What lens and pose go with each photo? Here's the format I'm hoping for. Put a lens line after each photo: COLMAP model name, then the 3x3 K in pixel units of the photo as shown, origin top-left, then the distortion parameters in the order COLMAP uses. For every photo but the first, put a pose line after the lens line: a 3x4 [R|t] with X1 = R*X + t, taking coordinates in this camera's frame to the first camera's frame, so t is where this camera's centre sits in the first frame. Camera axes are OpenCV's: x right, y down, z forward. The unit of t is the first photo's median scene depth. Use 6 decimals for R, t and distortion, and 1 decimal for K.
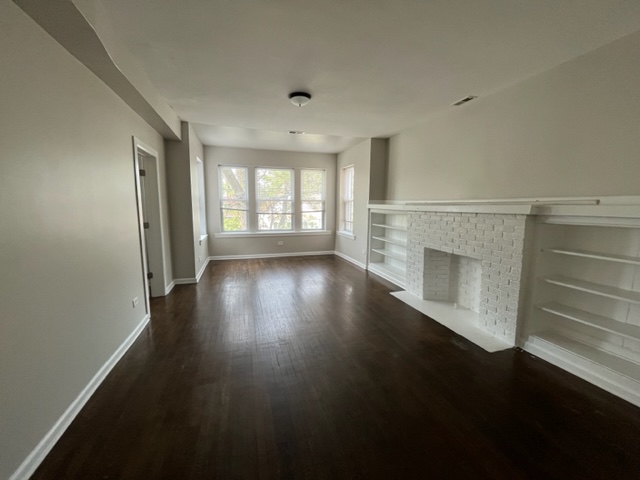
lens RADIAL K [[262.5, 0, 320.0], [0, 262.5, 240.0], [0, 0, 1]] dist [-0.001095, -0.000039]
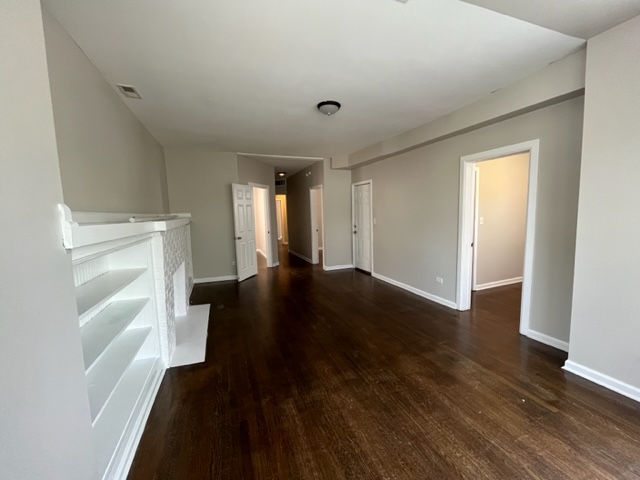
lens RADIAL K [[262.5, 0, 320.0], [0, 262.5, 240.0], [0, 0, 1]] dist [-0.001095, -0.000039]
pose [[-0.997292, 0.036372, -0.063919, 0.022657], [0.020053, 0.970693, 0.239483, -0.168478], [0.070756, 0.237553, -0.968794, 1.209018]]
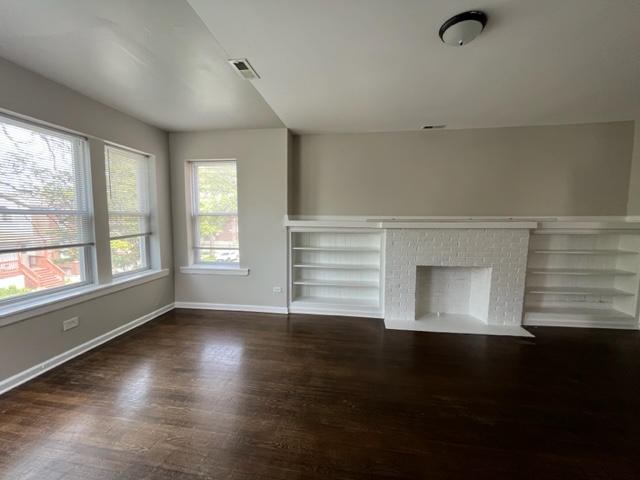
lens RADIAL K [[262.5, 0, 320.0], [0, 262.5, 240.0], [0, 0, 1]] dist [-0.001095, -0.000039]
pose [[0.422945, -0.082295, 0.902411, -0.422012], [0.122590, 0.991909, 0.033001, -0.097823], [-0.897825, 0.096669, 0.429611, 0.626778]]
